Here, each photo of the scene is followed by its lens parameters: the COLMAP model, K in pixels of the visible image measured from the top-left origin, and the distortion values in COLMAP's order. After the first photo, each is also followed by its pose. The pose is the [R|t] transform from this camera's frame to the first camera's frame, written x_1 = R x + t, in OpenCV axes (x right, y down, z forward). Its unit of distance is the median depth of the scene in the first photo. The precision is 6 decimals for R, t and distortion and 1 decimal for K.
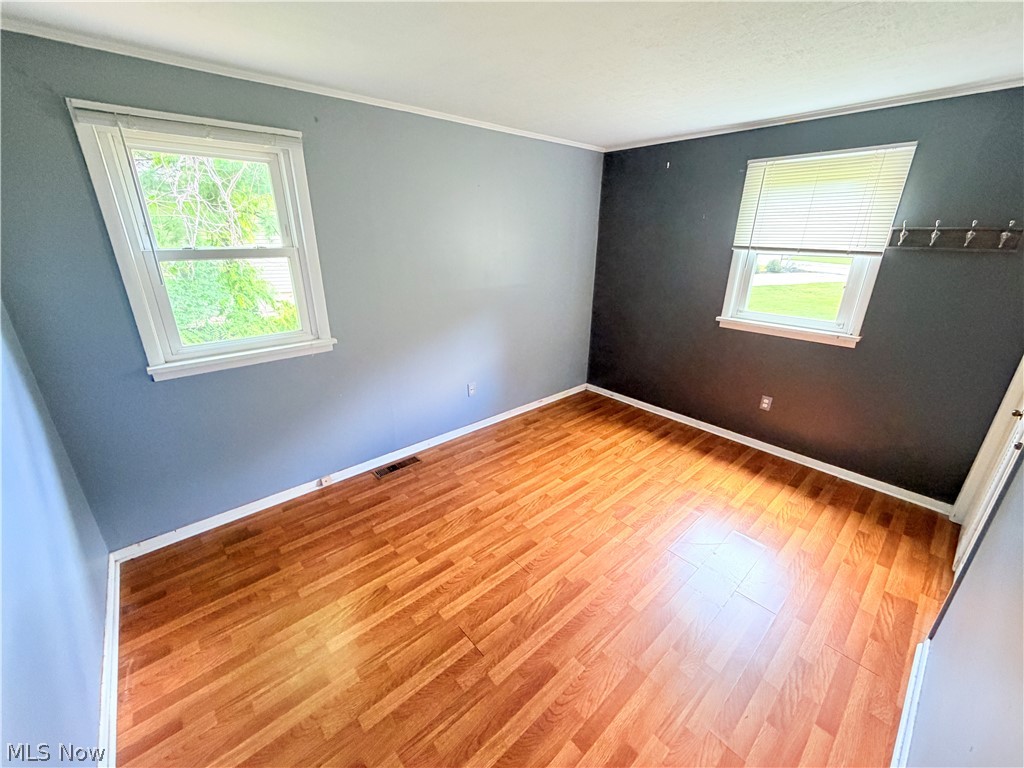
lens RADIAL K [[406.8, 0, 501.8], [0, 406.8, 385.5], [0, 0, 1]] dist [-0.000836, 0.000214]
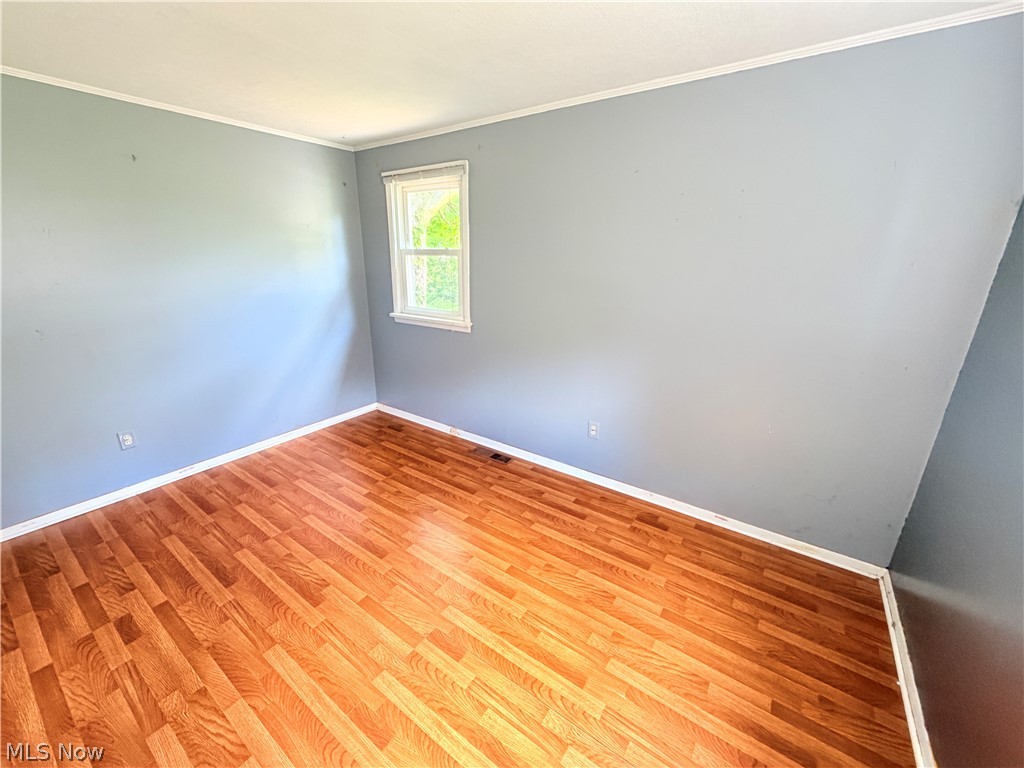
lens RADIAL K [[406.8, 0, 505.0], [0, 406.8, 376.6], [0, 0, 1]] dist [-0.000836, 0.000214]
pose [[0.239892, 0.279123, -0.929808, 0.713530], [-0.353554, 0.917119, 0.184096, -0.204427], [0.904130, 0.284574, 0.318695, 0.670817]]
